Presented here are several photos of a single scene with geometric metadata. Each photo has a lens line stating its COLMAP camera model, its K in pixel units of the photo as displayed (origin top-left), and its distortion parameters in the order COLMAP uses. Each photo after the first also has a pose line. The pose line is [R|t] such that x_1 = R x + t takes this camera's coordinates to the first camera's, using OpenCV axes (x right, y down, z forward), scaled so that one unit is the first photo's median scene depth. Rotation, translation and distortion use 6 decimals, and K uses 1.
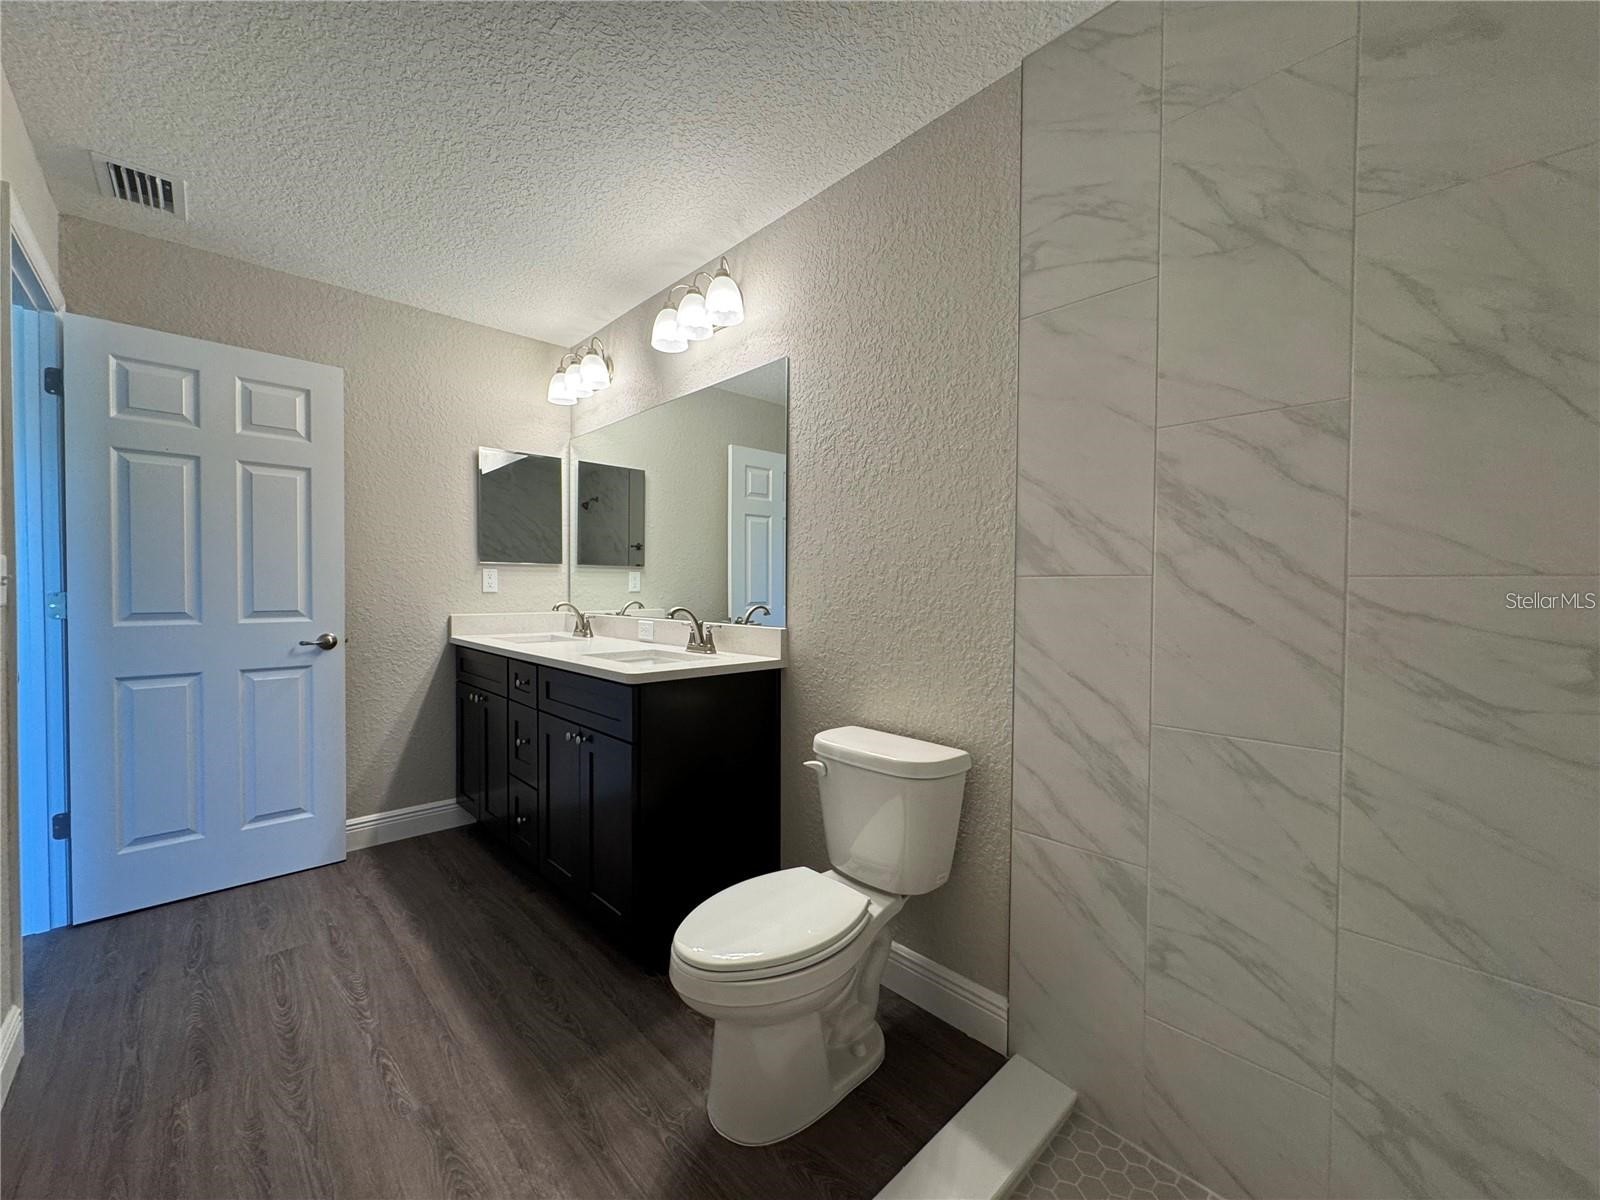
lens RADIAL K [[645.5, 0, 800.0], [0, 645.5, 600.0], [0, 0, 1]] dist [-0.001729, -0.000089]
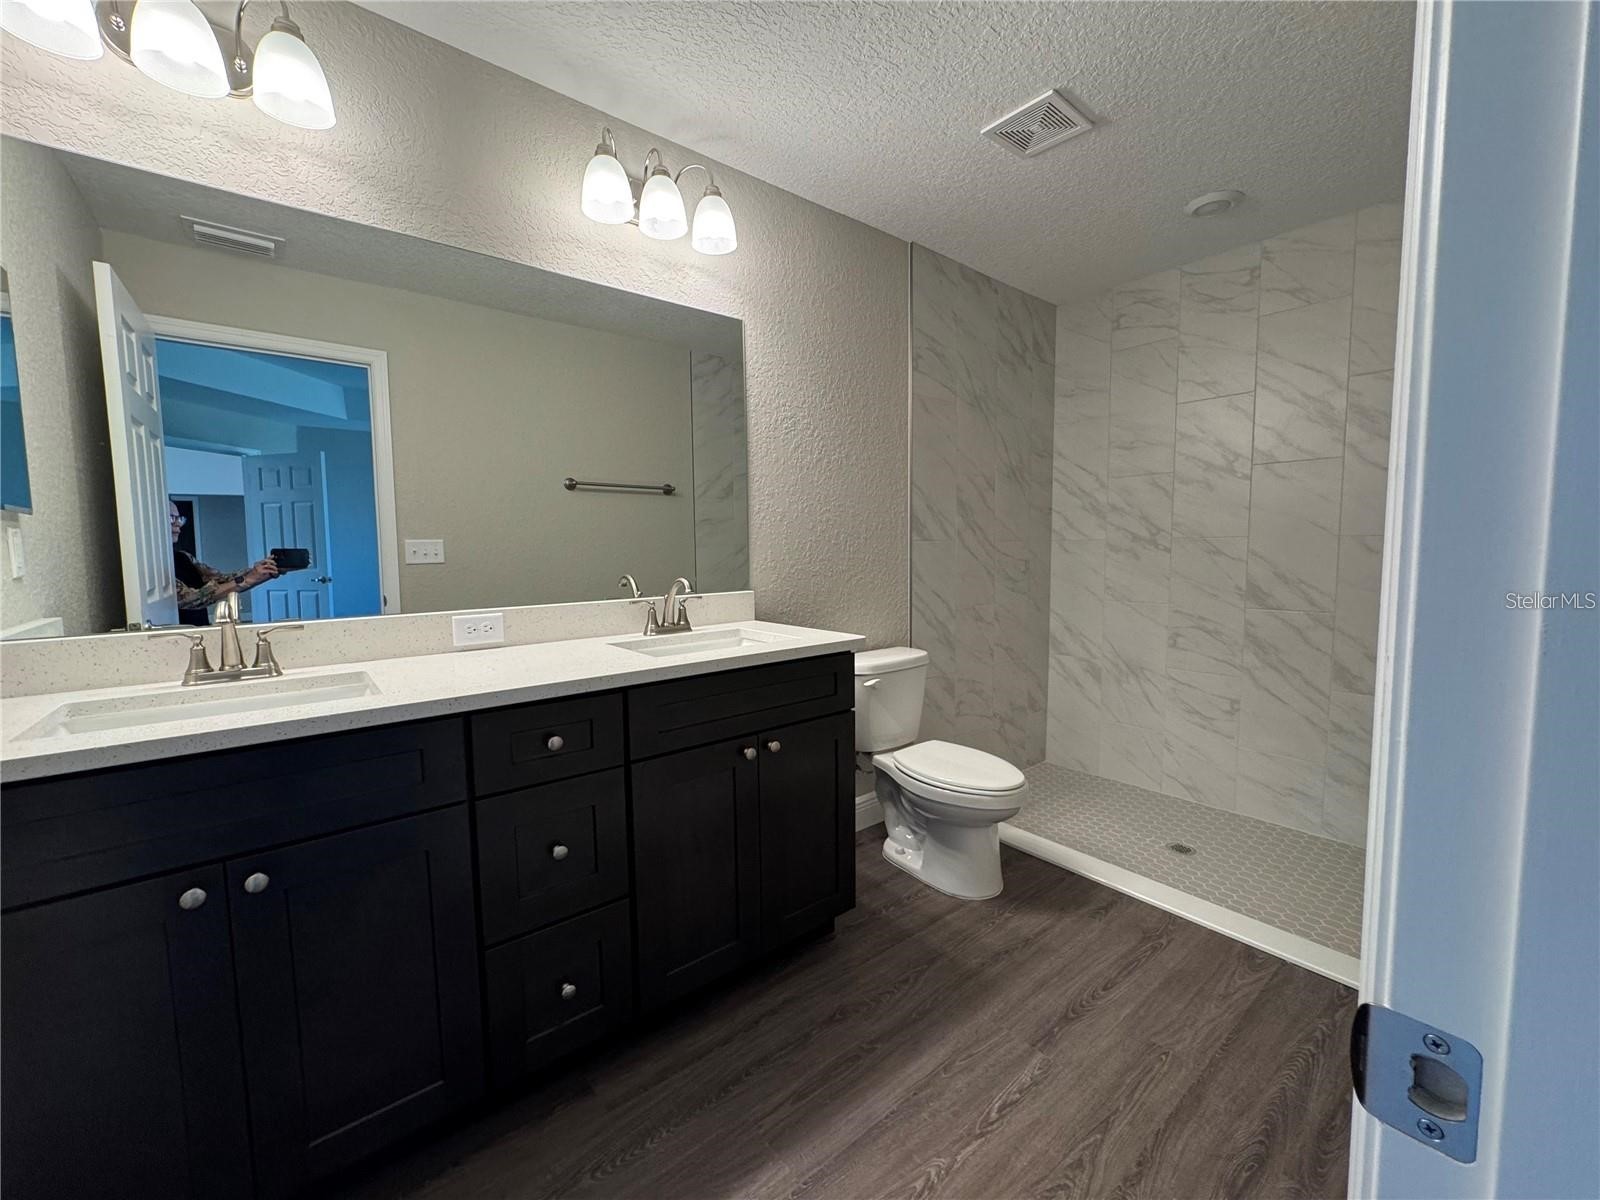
lens RADIAL K [[645.5, 0, 800.0], [0, 645.5, 600.0], [0, 0, 1]] dist [-0.001729, -0.000089]
pose [[0.064563, -0.090167, 0.993832, -1.405509], [0.034581, 0.995514, 0.088074, -0.040173], [-0.997314, 0.028681, 0.067392, 1.147587]]
